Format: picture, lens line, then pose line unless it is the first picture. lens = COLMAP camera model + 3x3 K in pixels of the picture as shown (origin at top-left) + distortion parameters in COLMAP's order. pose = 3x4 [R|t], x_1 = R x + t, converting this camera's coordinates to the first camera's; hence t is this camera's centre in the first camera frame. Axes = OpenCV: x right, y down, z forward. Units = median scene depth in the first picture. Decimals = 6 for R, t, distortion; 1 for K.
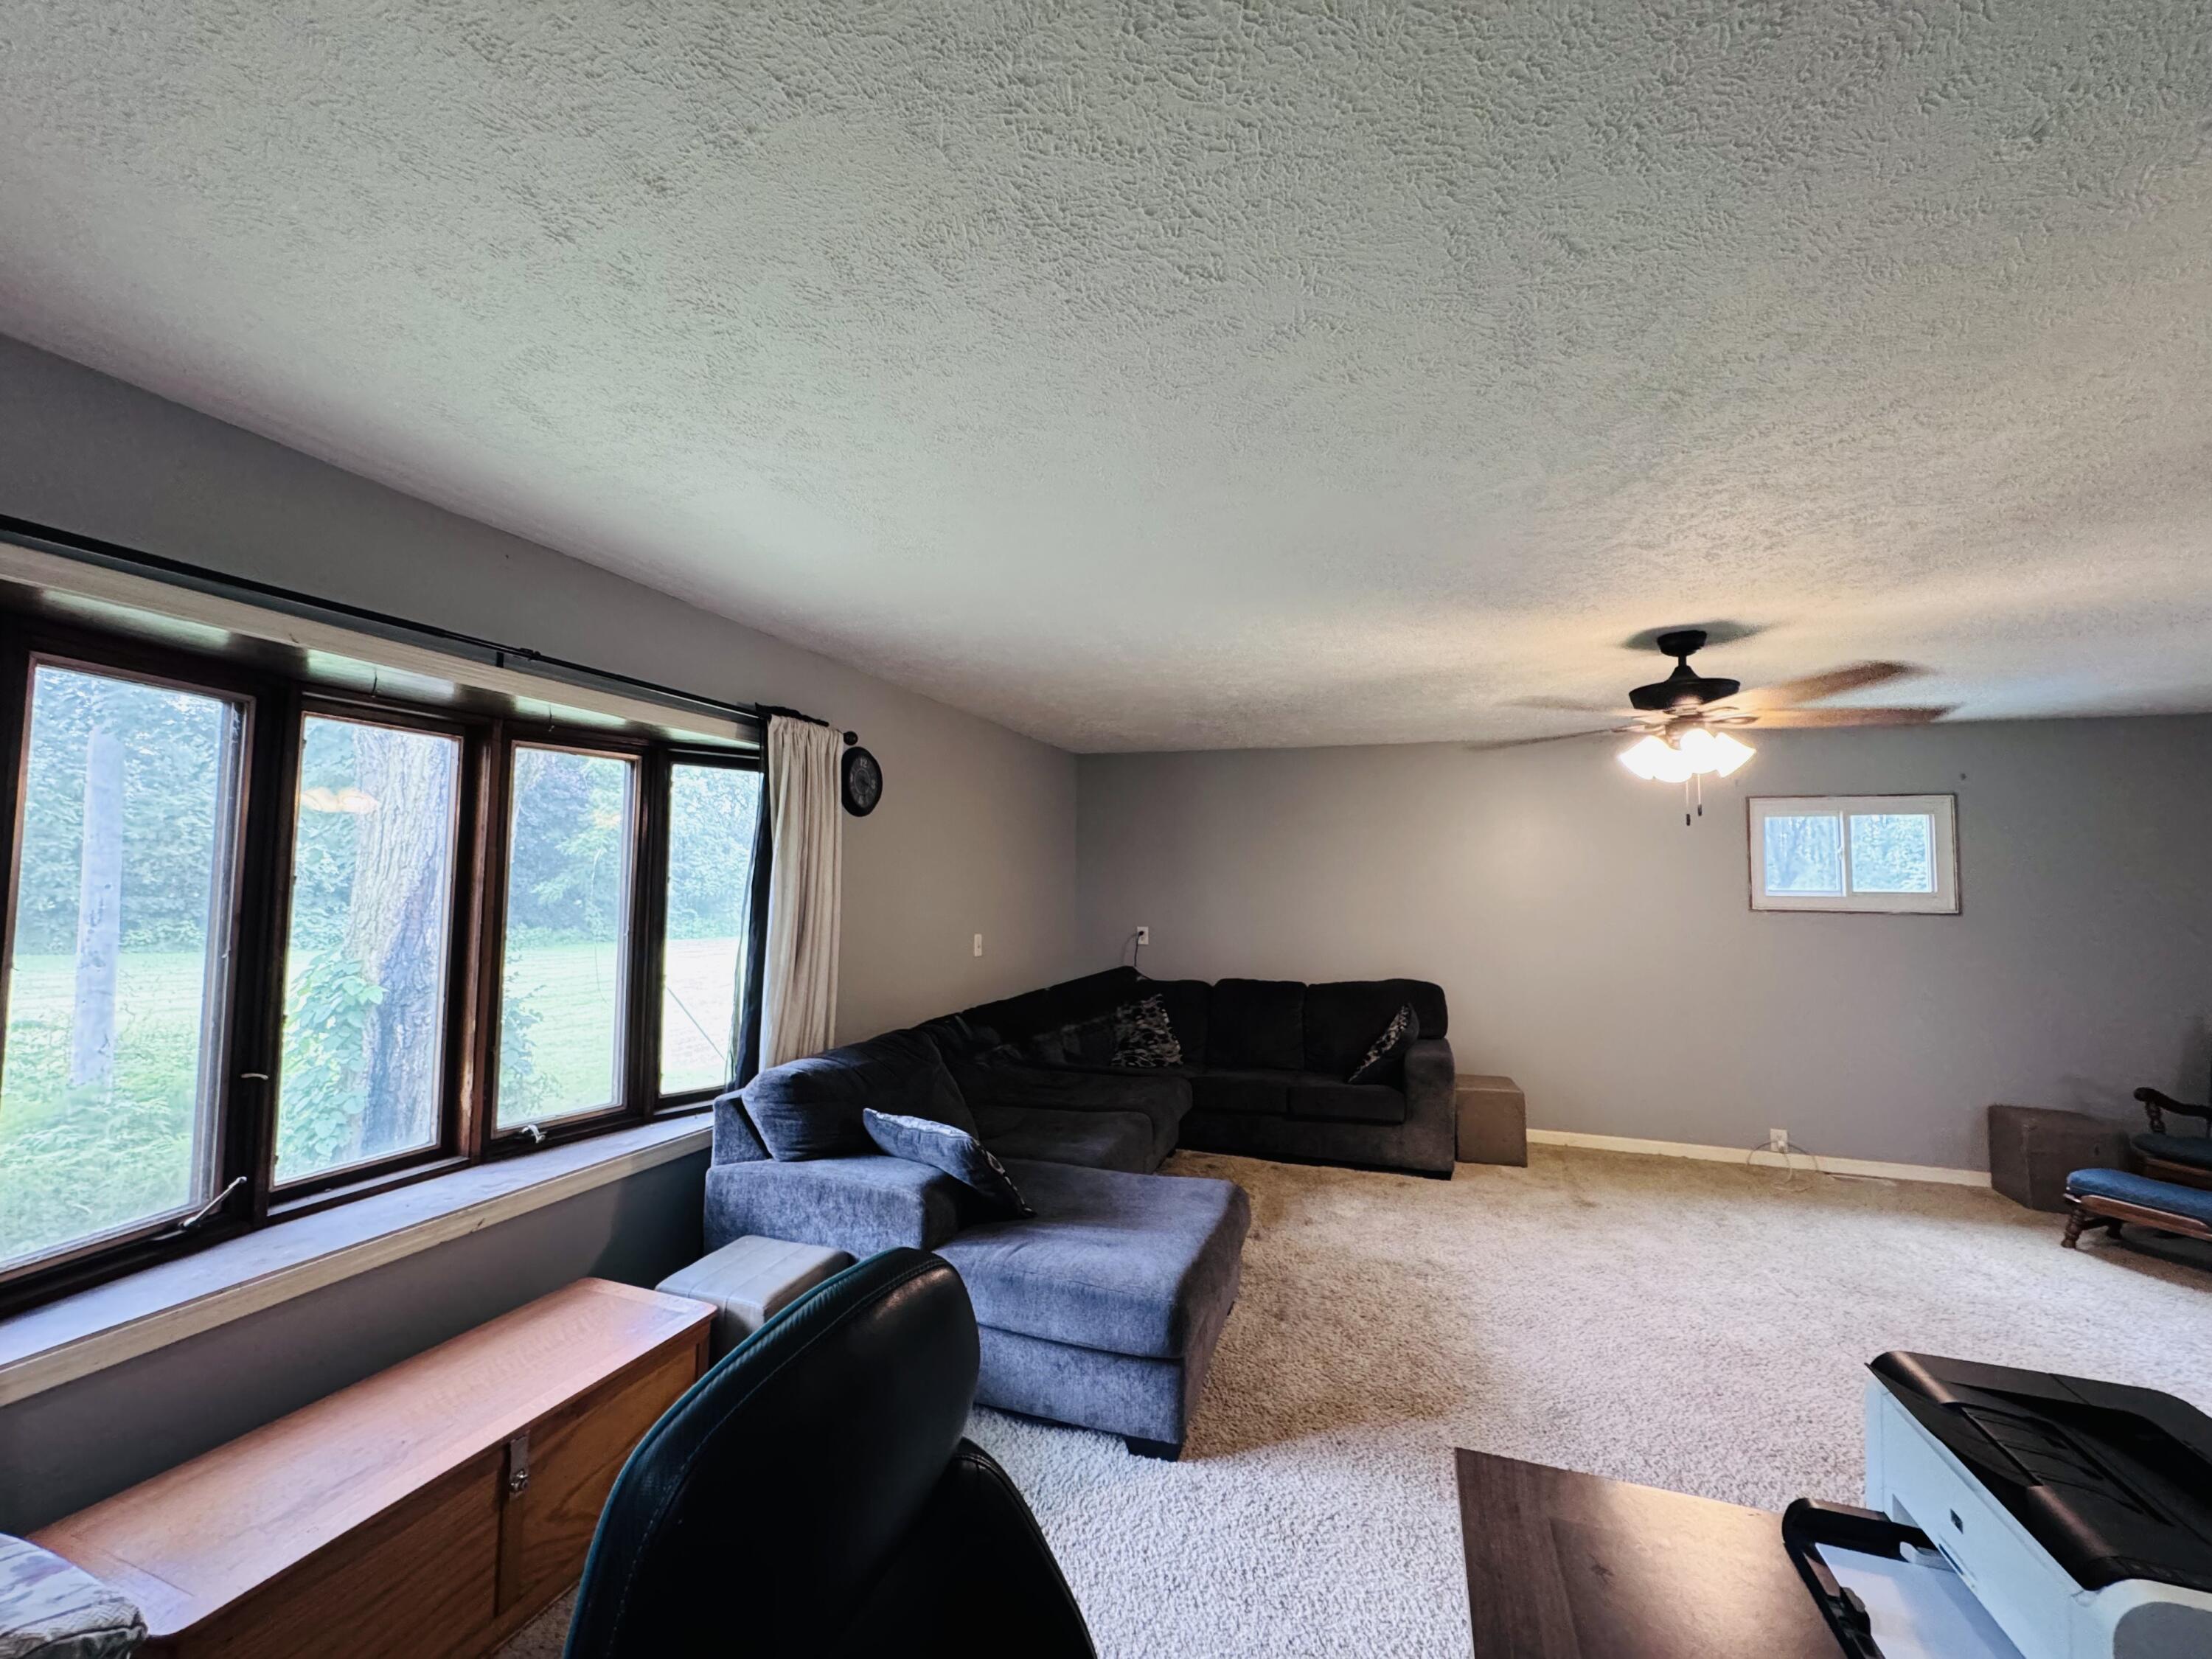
lens RADIAL K [[880.3, 0, 1109.5], [0, 880.3, 835.4], [0, 0, 1]] dist [-0.006961, 0.001748]
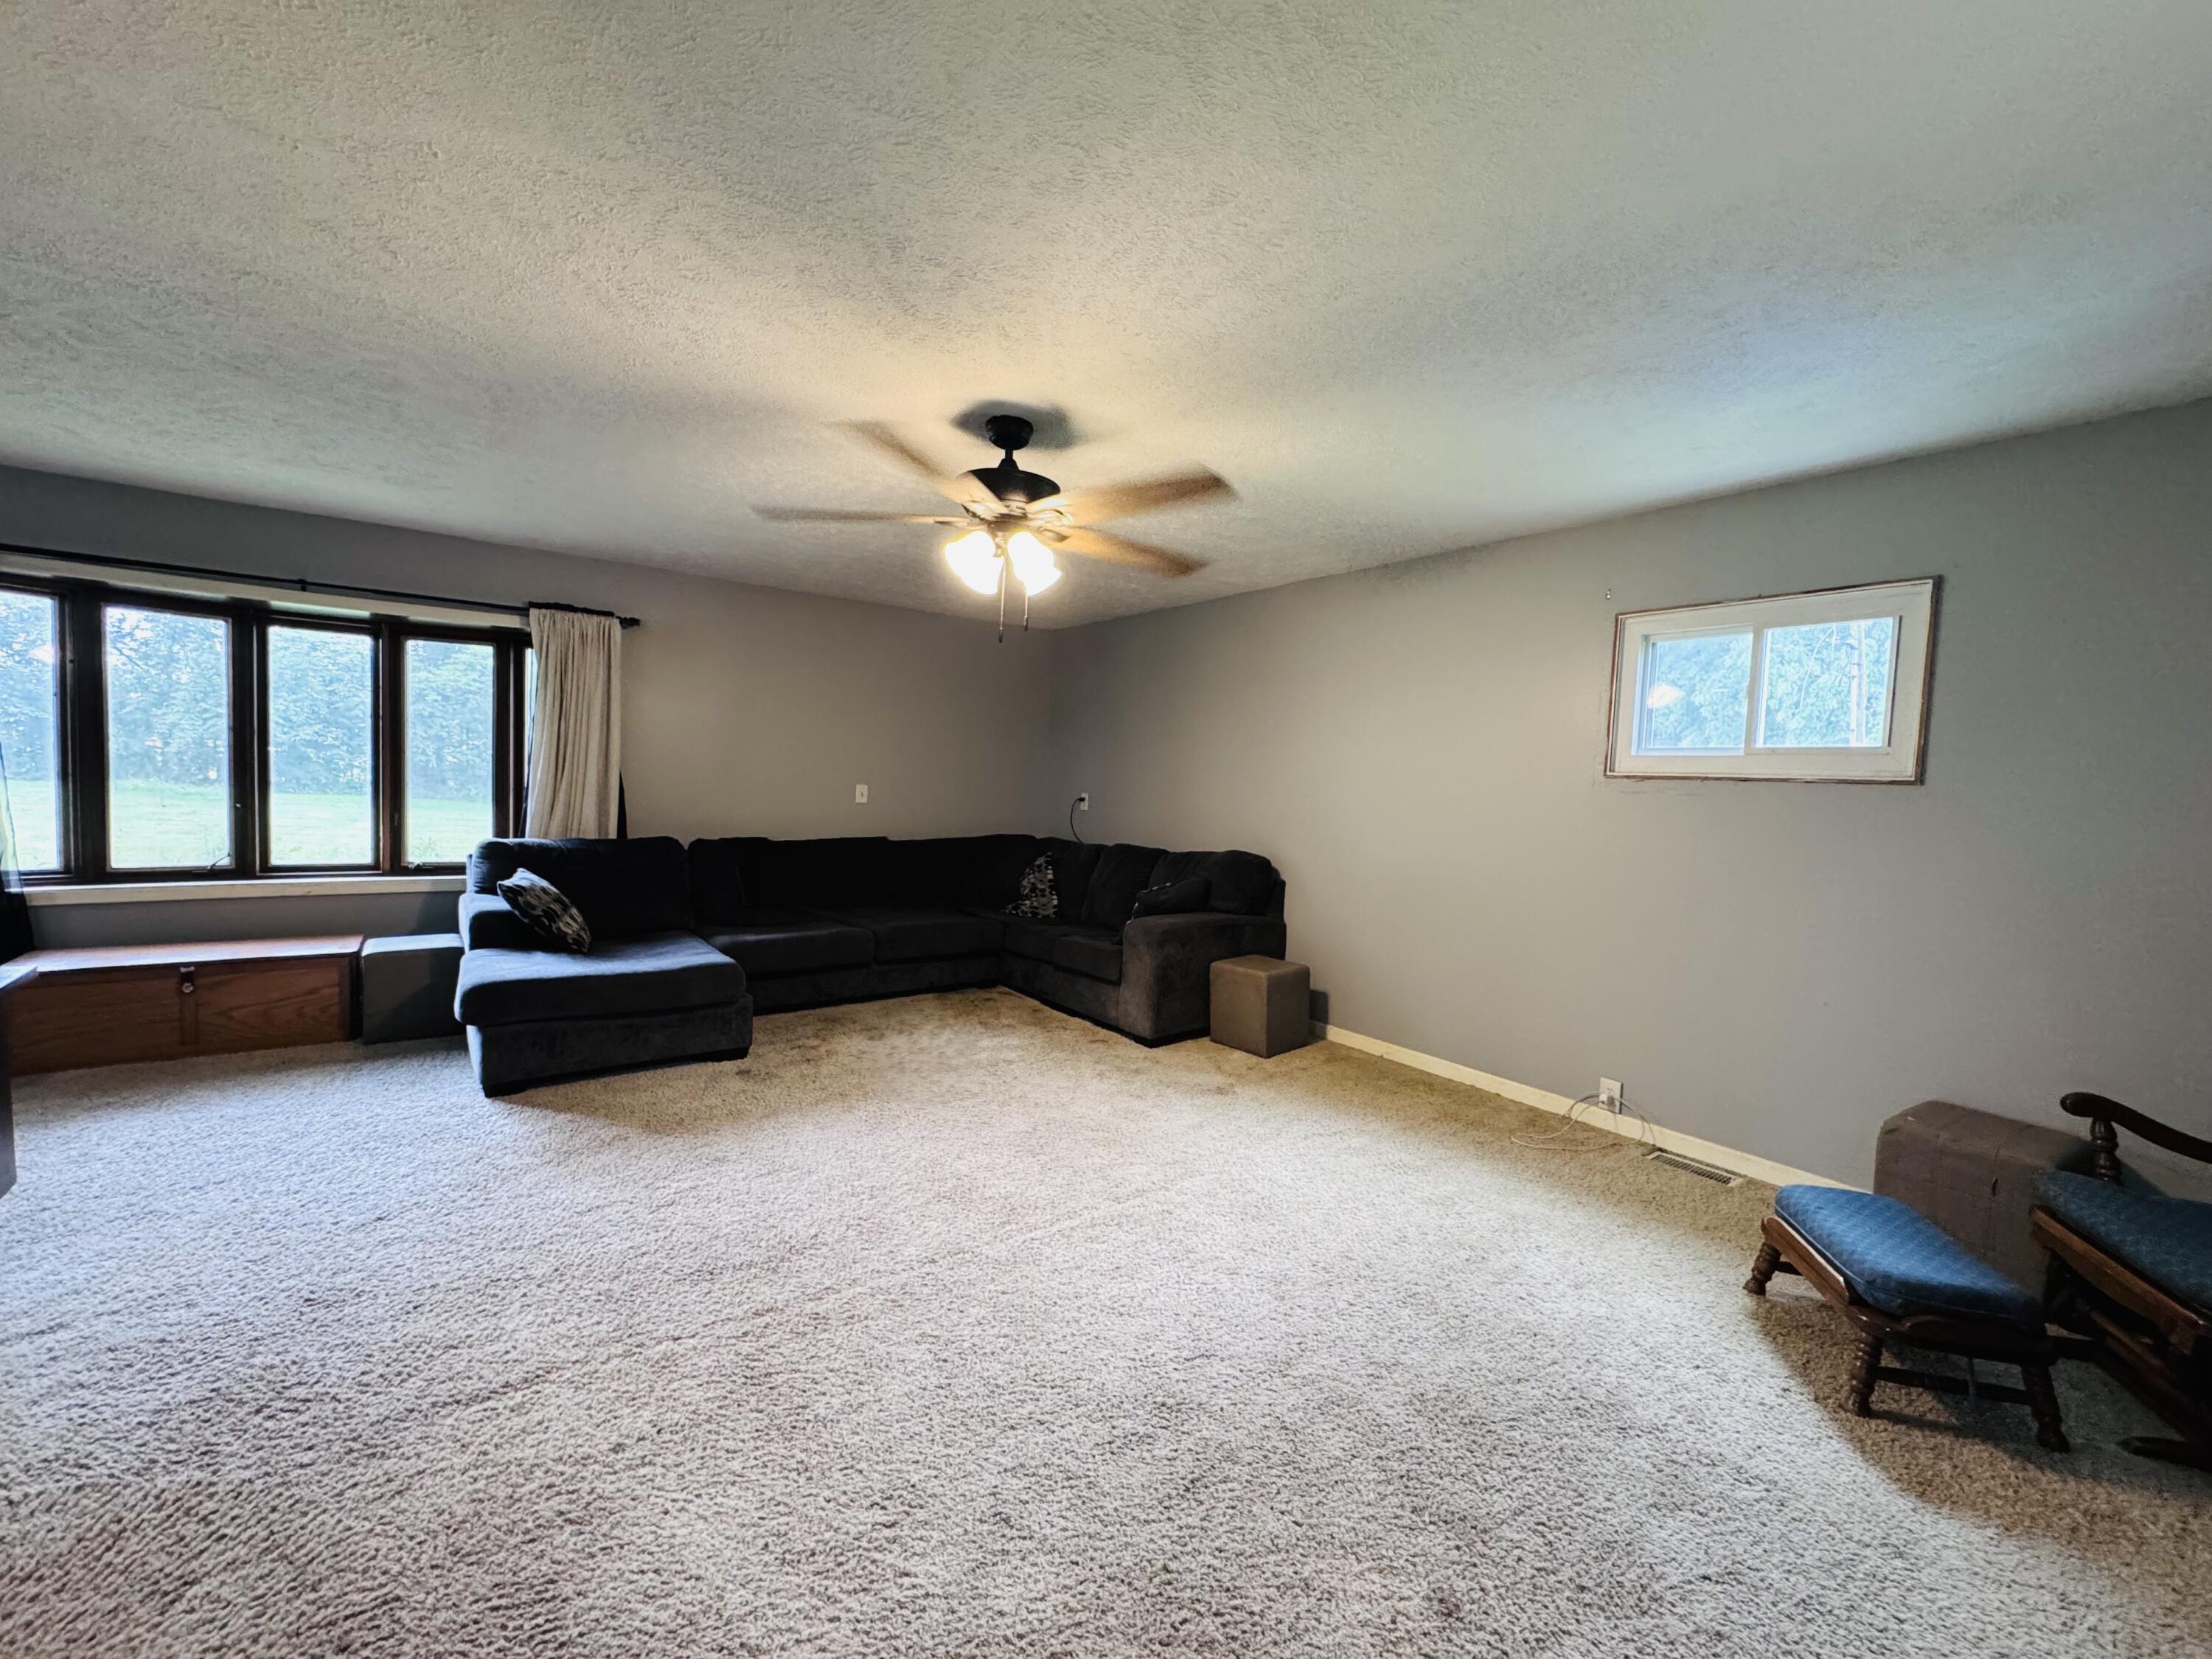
lens RADIAL K [[880.3, 0, 1109.5], [0, 880.3, 835.4], [0, 0, 1]] dist [-0.006961, 0.001748]
pose [[0.831083, 0.053850, -0.553536, 0.837649], [0.001842, 0.995029, 0.099566, 0.064635], [0.556146, -0.083767, 0.826852, 0.195703]]
